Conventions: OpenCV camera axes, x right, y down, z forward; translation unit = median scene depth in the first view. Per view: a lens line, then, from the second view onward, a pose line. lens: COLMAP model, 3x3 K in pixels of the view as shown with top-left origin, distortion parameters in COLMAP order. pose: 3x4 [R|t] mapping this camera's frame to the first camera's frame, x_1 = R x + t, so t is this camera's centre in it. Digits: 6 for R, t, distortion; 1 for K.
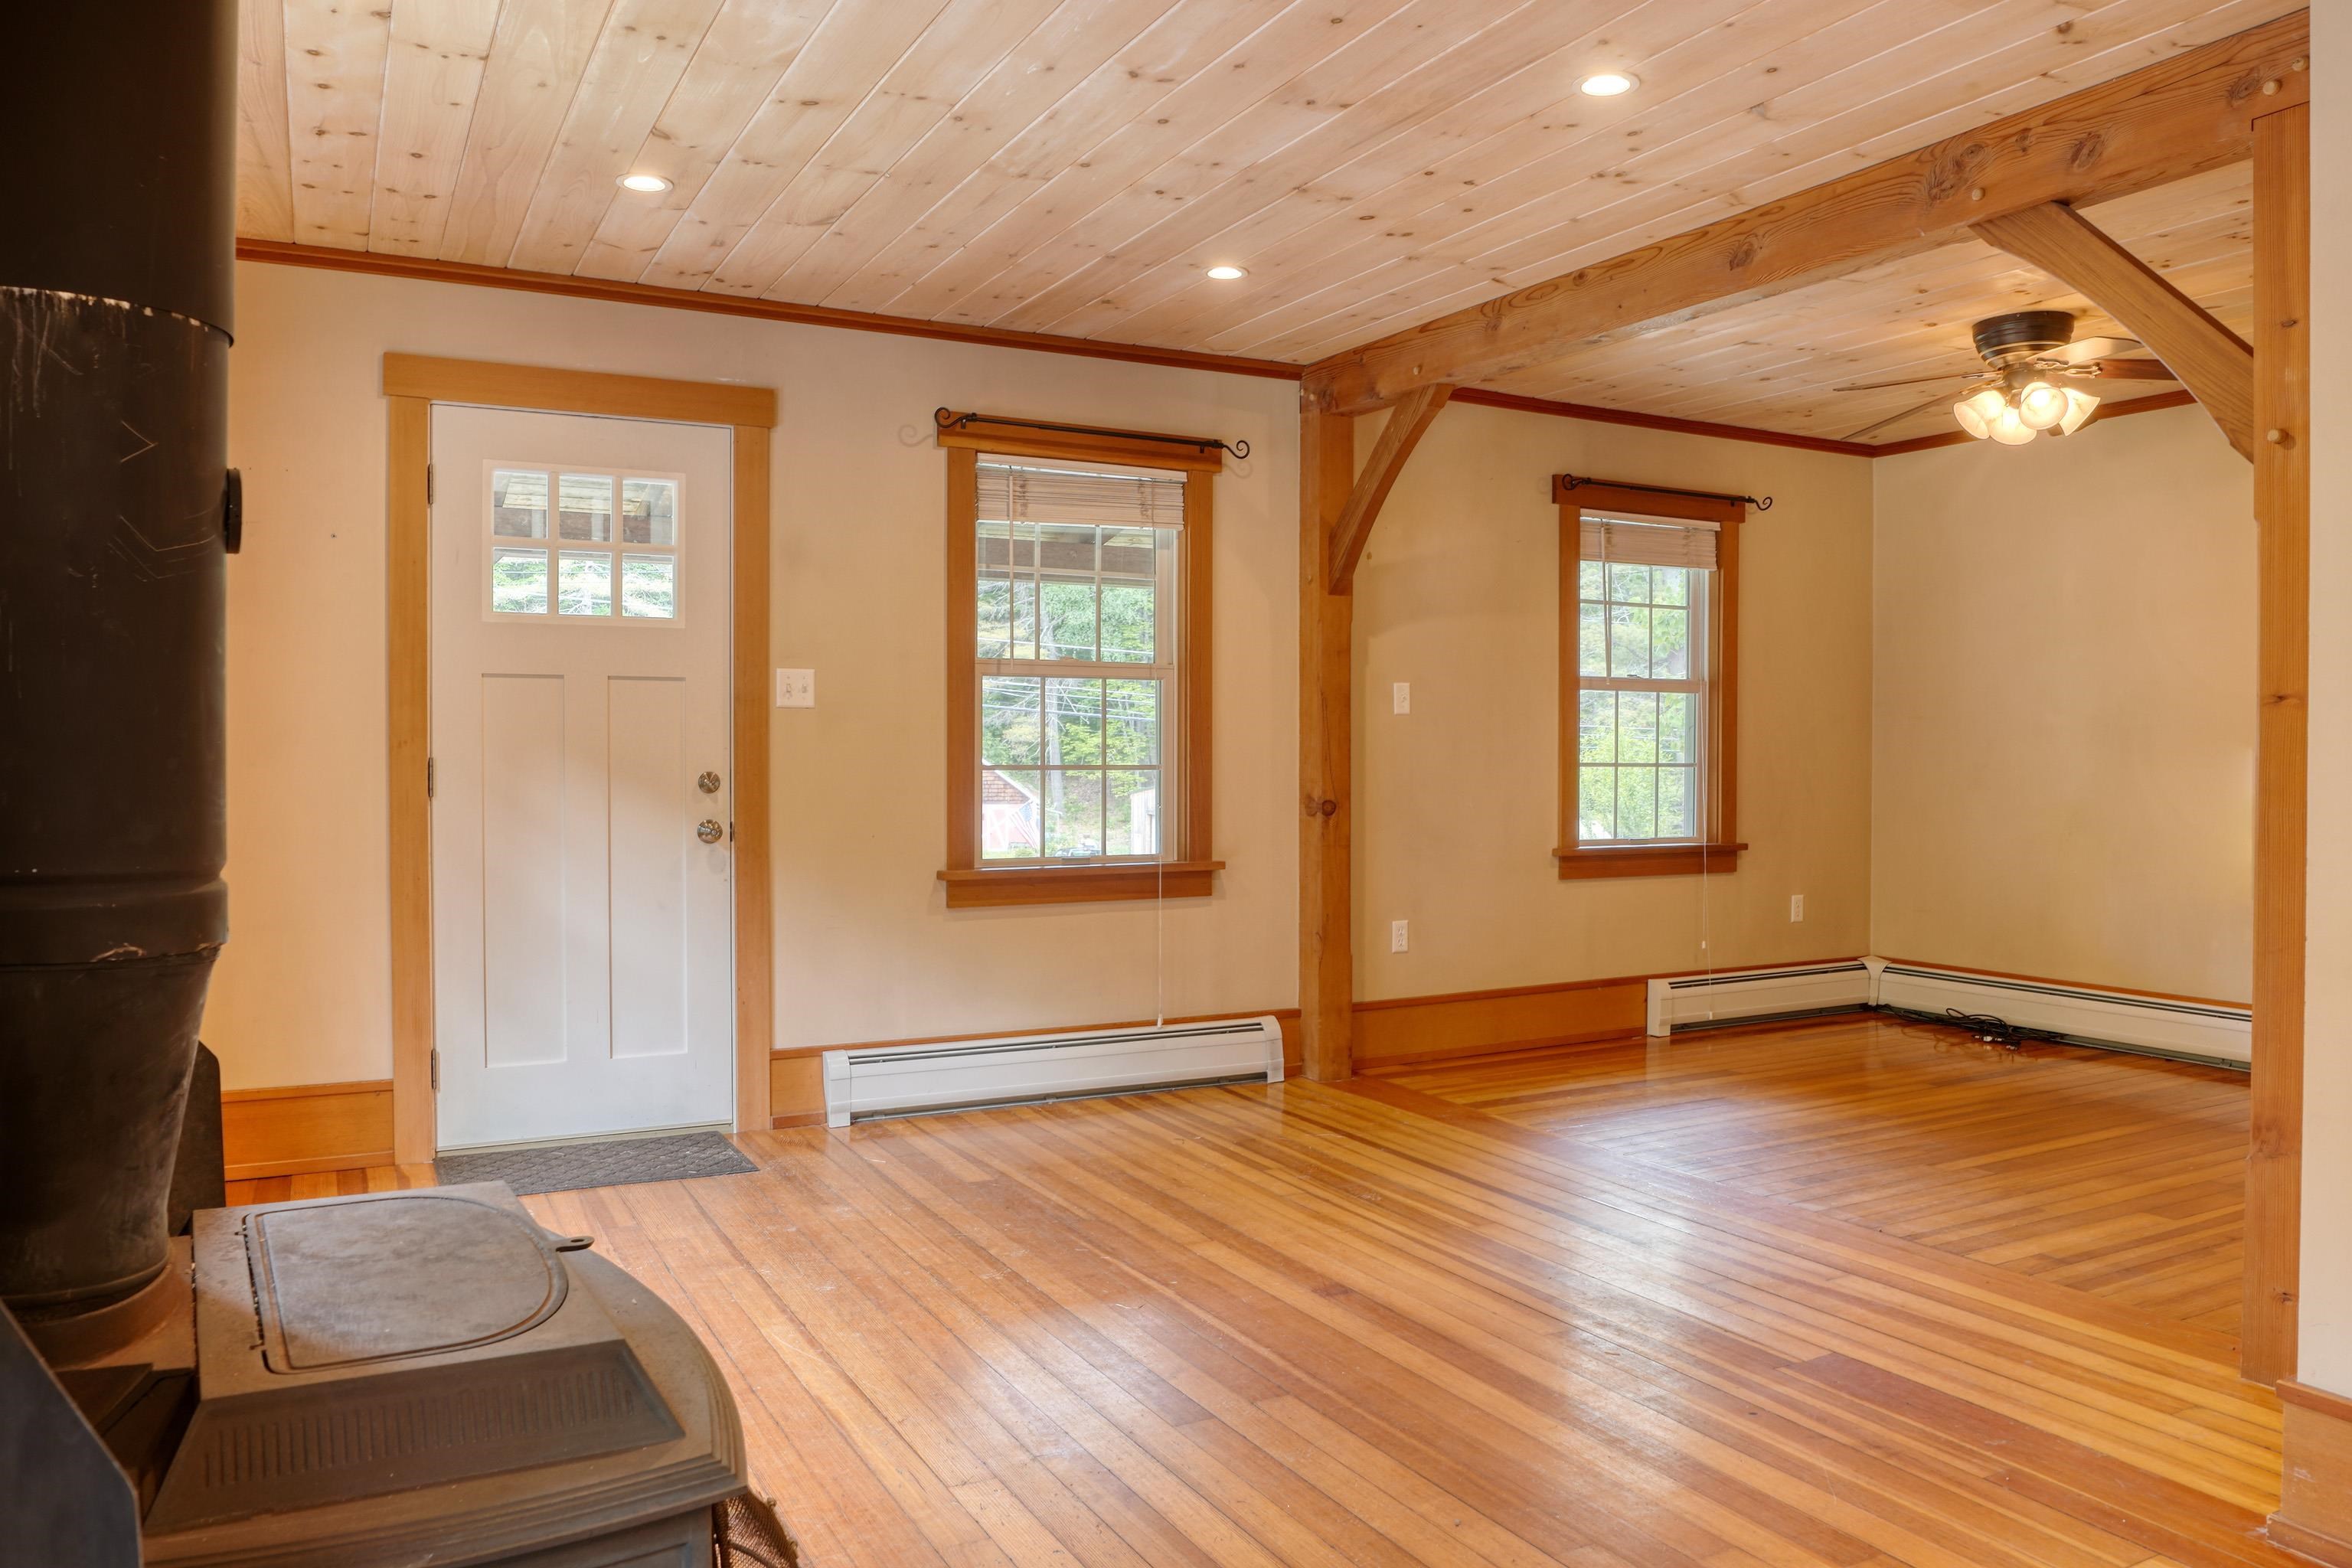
lens RADIAL K [[1643.6, 0, 1176.0], [0, 1643.6, 784.0], [0, 0, 1]] dist [-0.058161, 0.003793]
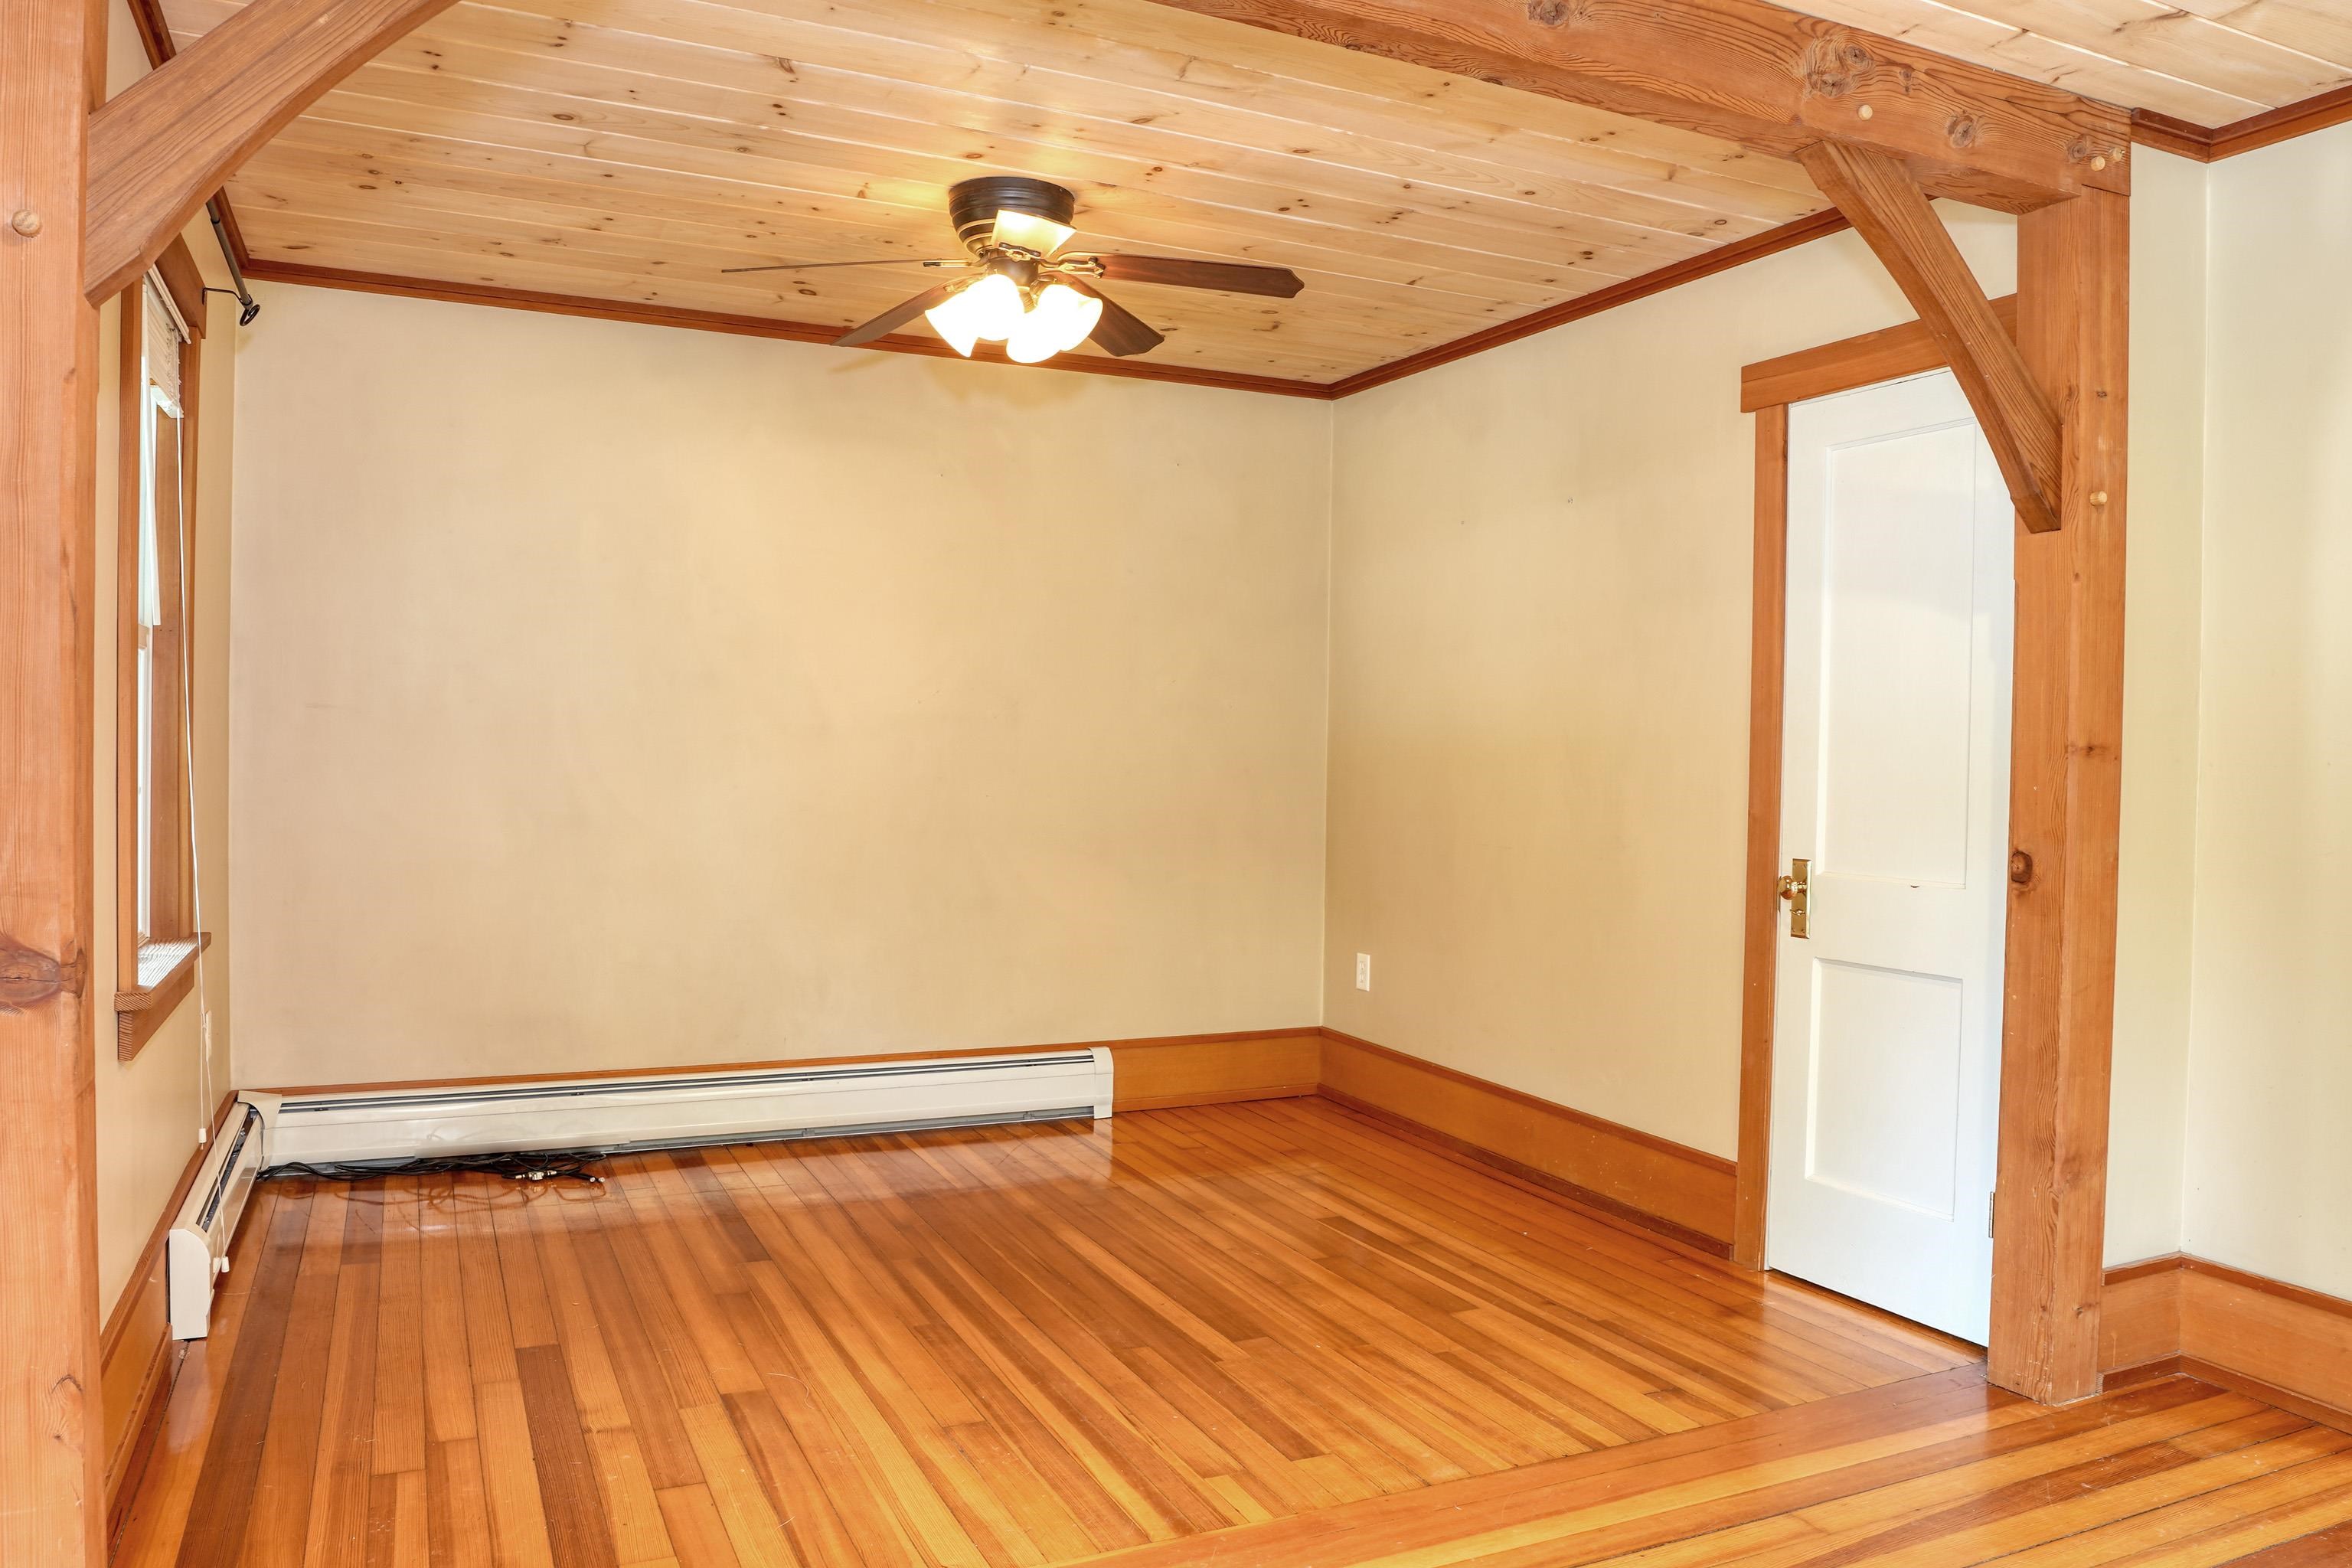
lens RADIAL K [[1643.6, 0, 1176.0], [0, 1643.6, 784.0], [0, 0, 1]] dist [-0.058161, 0.003793]
pose [[0.056066, -0.021818, 0.998189, -0.299465], [0.004716, 0.999756, 0.021588, -0.042463], [-0.998416, 0.003497, 0.056155, 1.157125]]
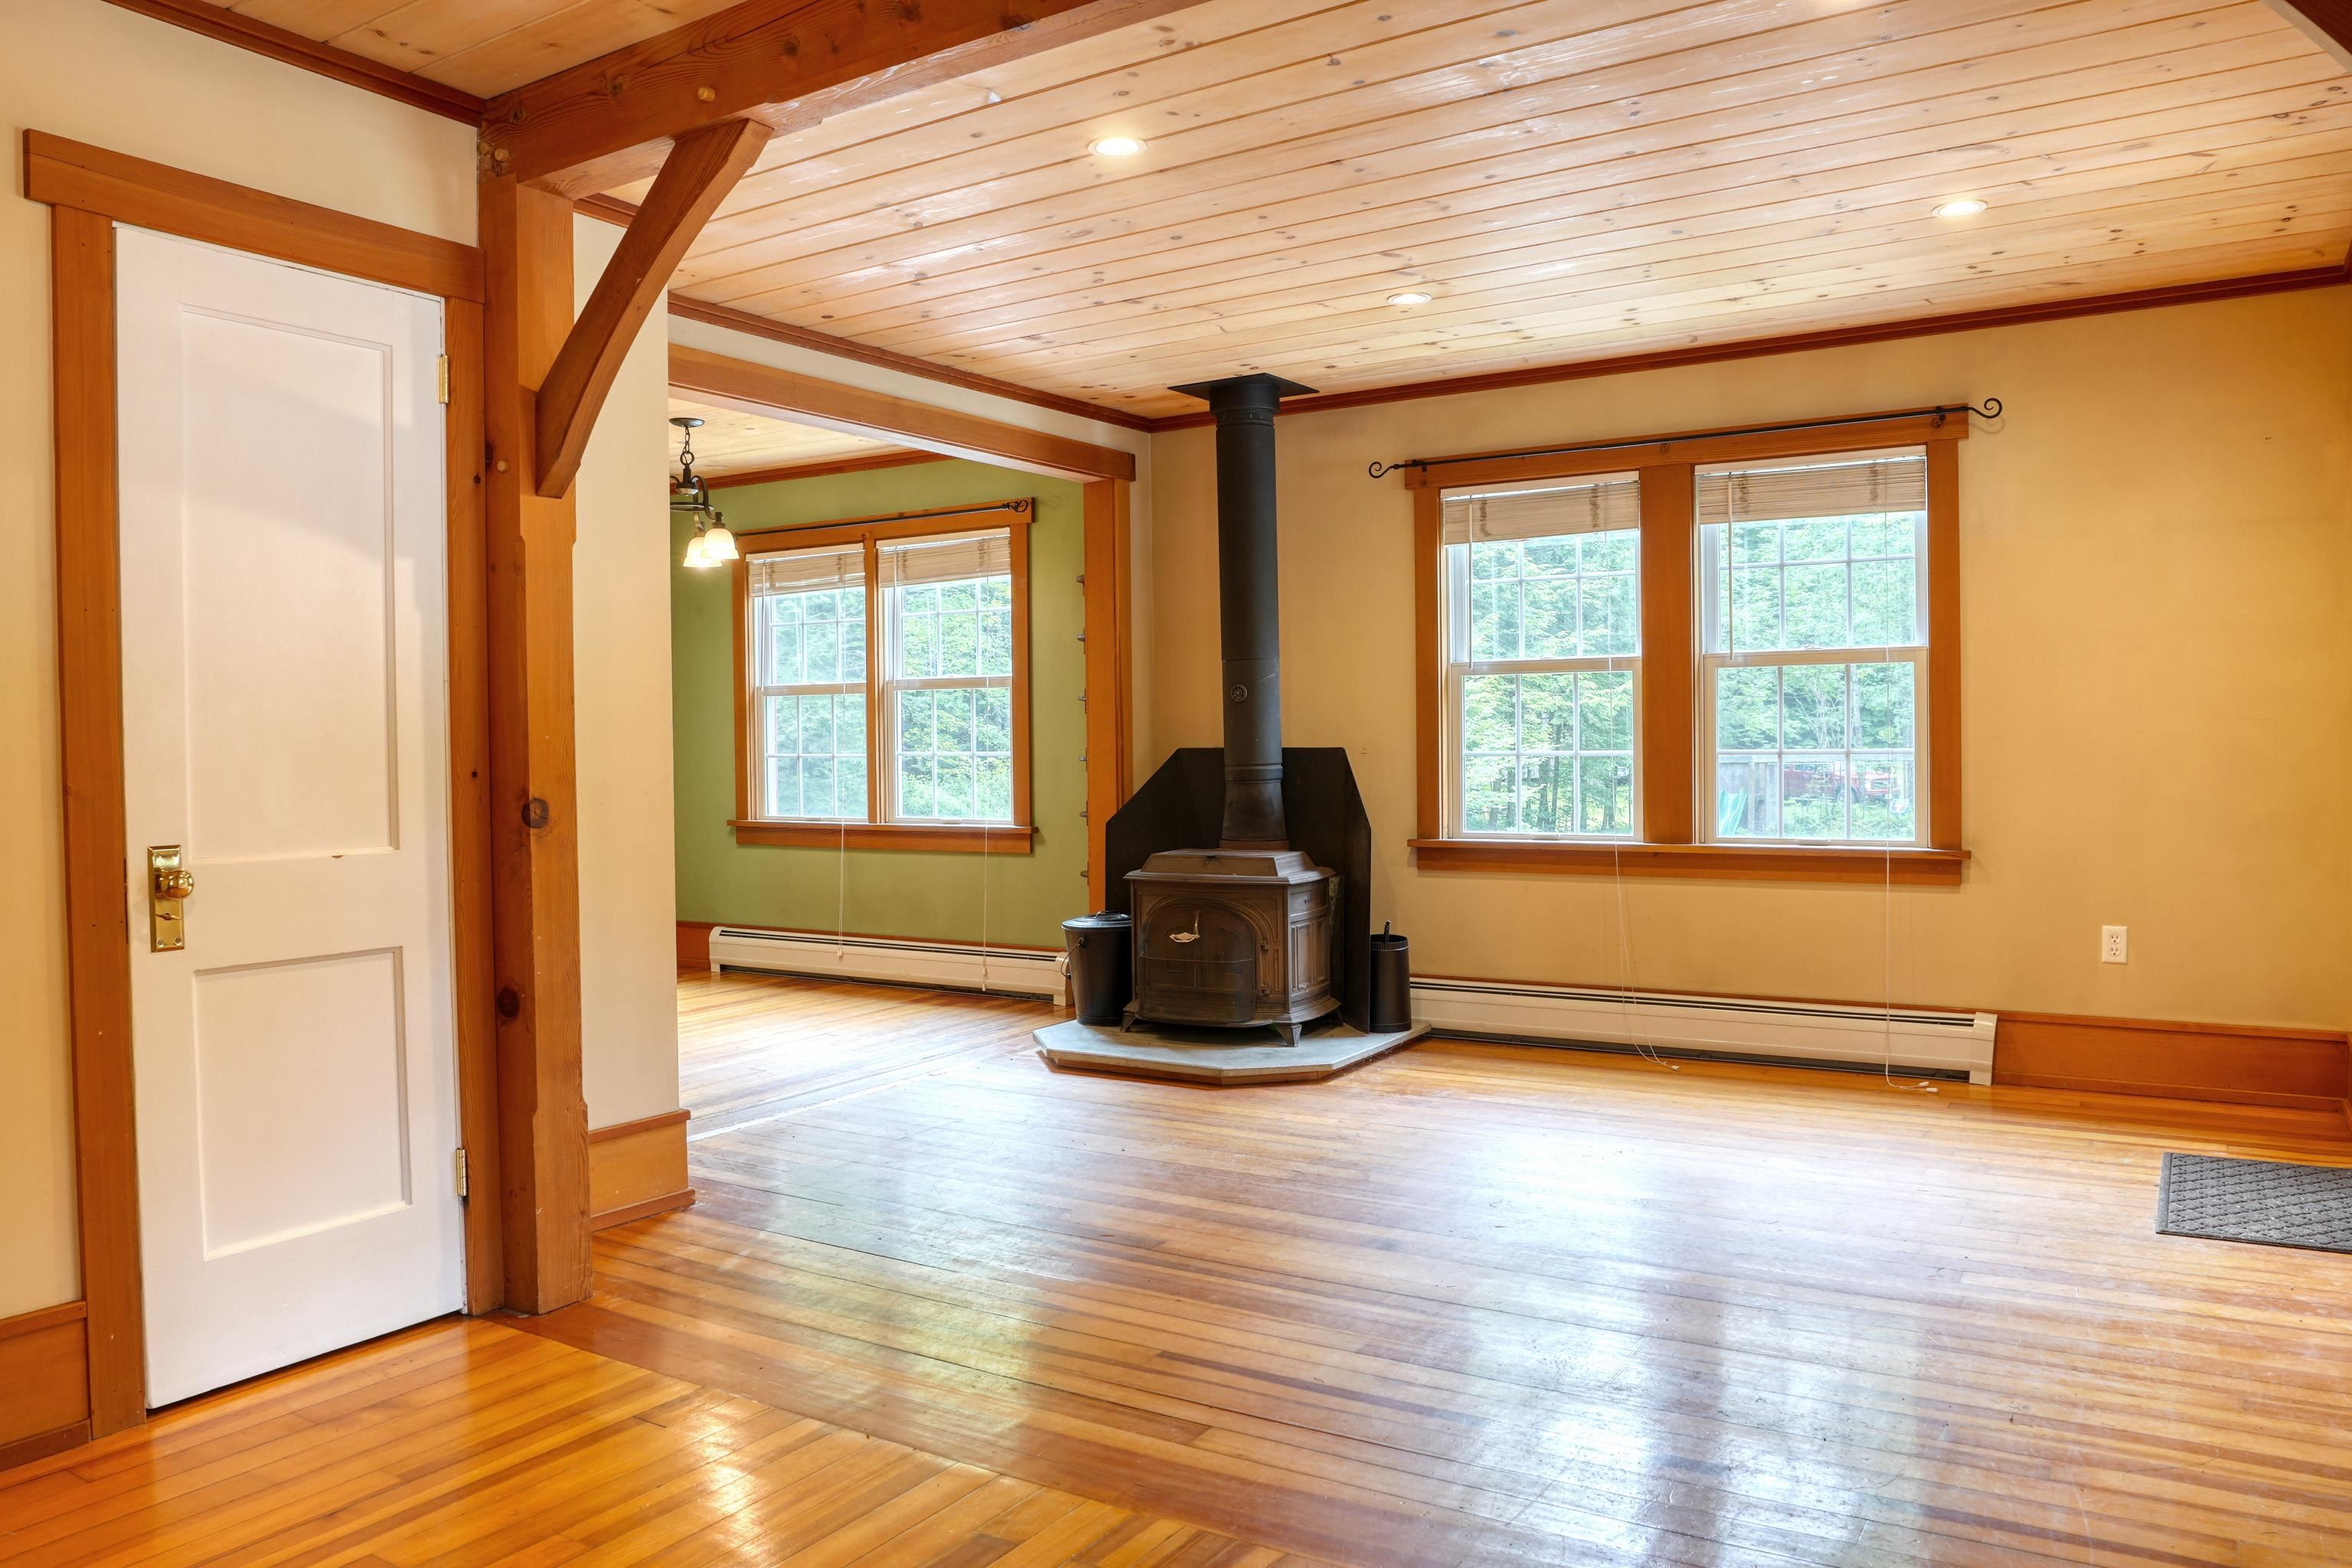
lens RADIAL K [[1643.6, 0, 1176.0], [0, 1643.6, 784.0], [0, 0, 1]] dist [-0.058161, 0.003793]
pose [[-0.873939, 0.023299, -0.485478, 0.588593], [0.004189, 0.999174, 0.040411, -0.030395], [0.486018, 0.033283, -0.873315, 1.652232]]
